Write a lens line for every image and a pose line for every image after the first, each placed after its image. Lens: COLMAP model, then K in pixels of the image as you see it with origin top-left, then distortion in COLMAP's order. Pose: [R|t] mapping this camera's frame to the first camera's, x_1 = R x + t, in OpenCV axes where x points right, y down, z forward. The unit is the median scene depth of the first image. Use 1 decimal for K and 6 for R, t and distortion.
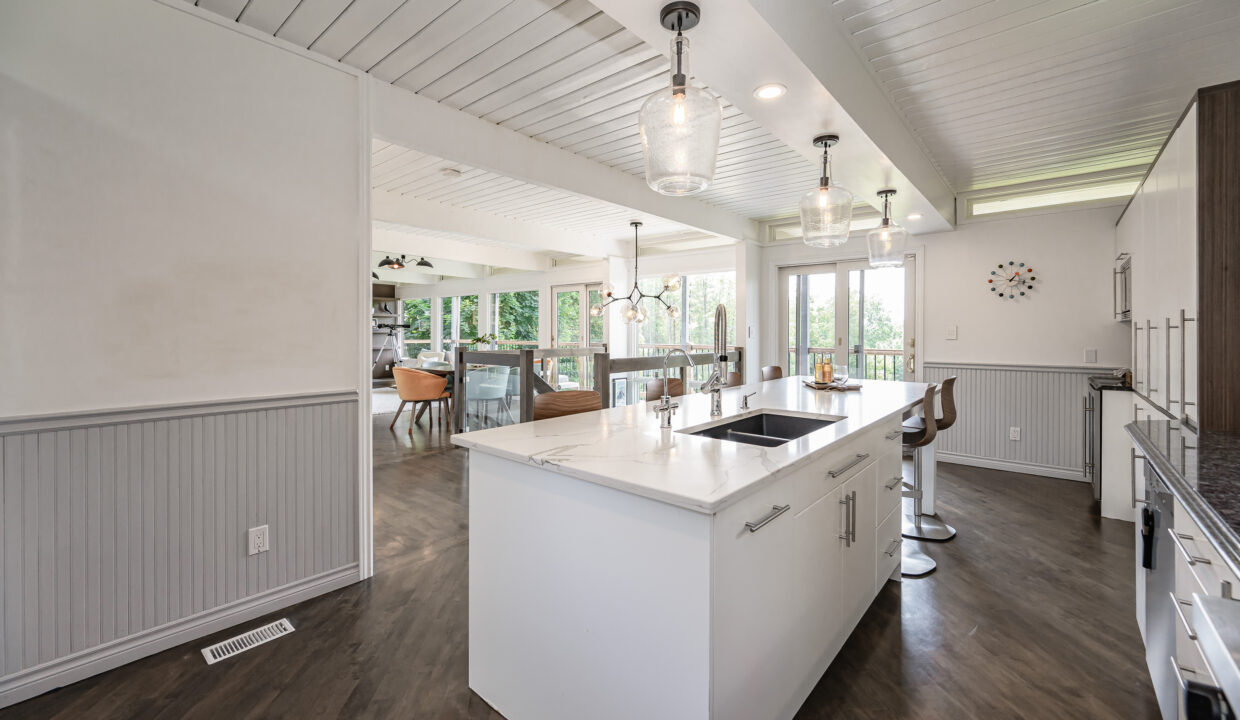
lens RADIAL K [[501.9, 0, 629.9], [0, 501.9, 332.7], [0, 0, 1]] dist [0.003257, 0.000321]
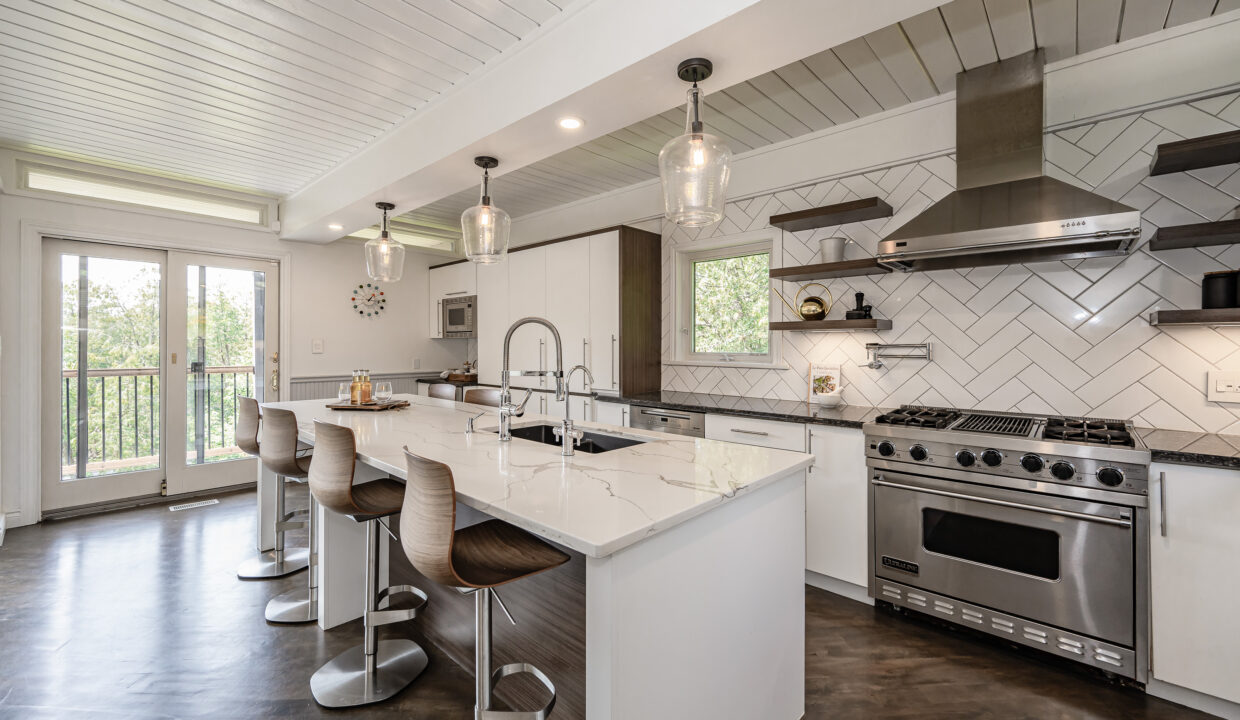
lens RADIAL K [[501.9, 0, 622.2], [0, 501.9, 351.2], [0, 0, 1]] dist [0.003257, 0.000321]
pose [[0.049858, -0.010185, 0.998704, -0.353109], [-0.001201, 0.999947, 0.010257, -0.000991], [-0.998756, -0.001711, 0.049843, 0.367272]]
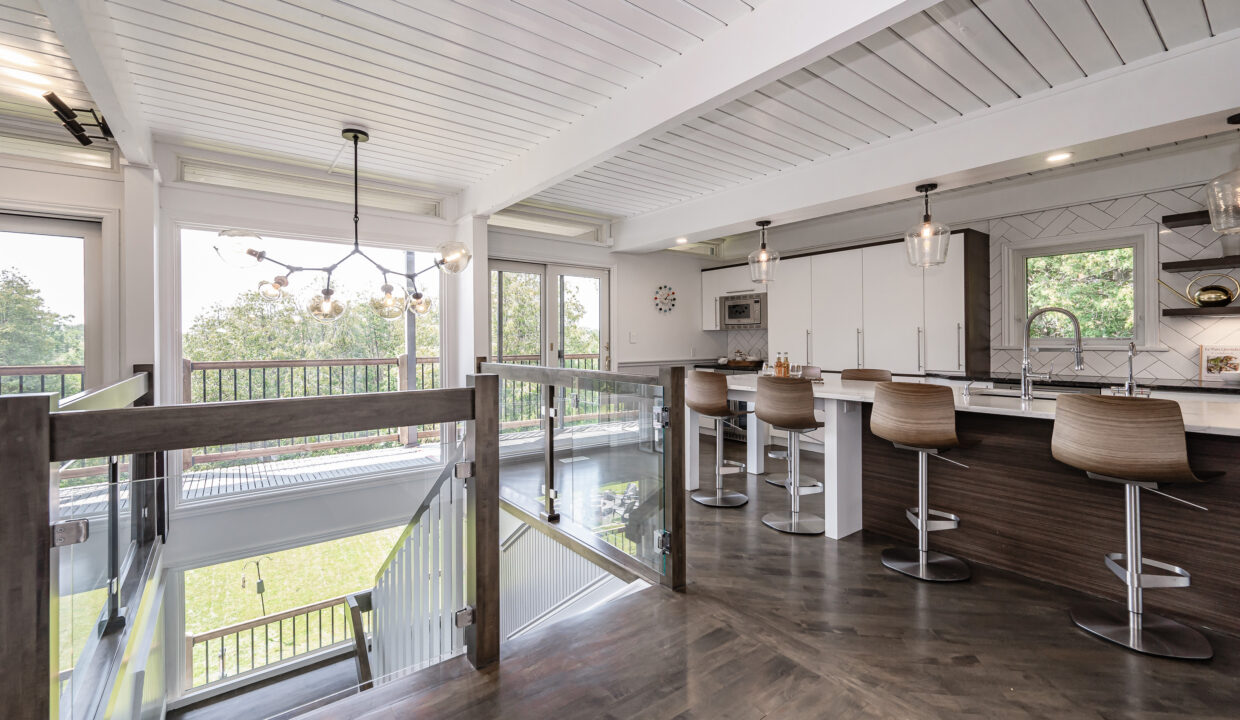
lens RADIAL K [[501.9, 0, 619.2], [0, 501.9, 348.8], [0, 0, 1]] dist [0.003257, 0.000321]
pose [[0.235631, -0.019715, 0.971643, -0.599047], [0.009699, 0.999792, 0.017934, 0.004852], [-0.971794, 0.005199, 0.235773, 0.798579]]
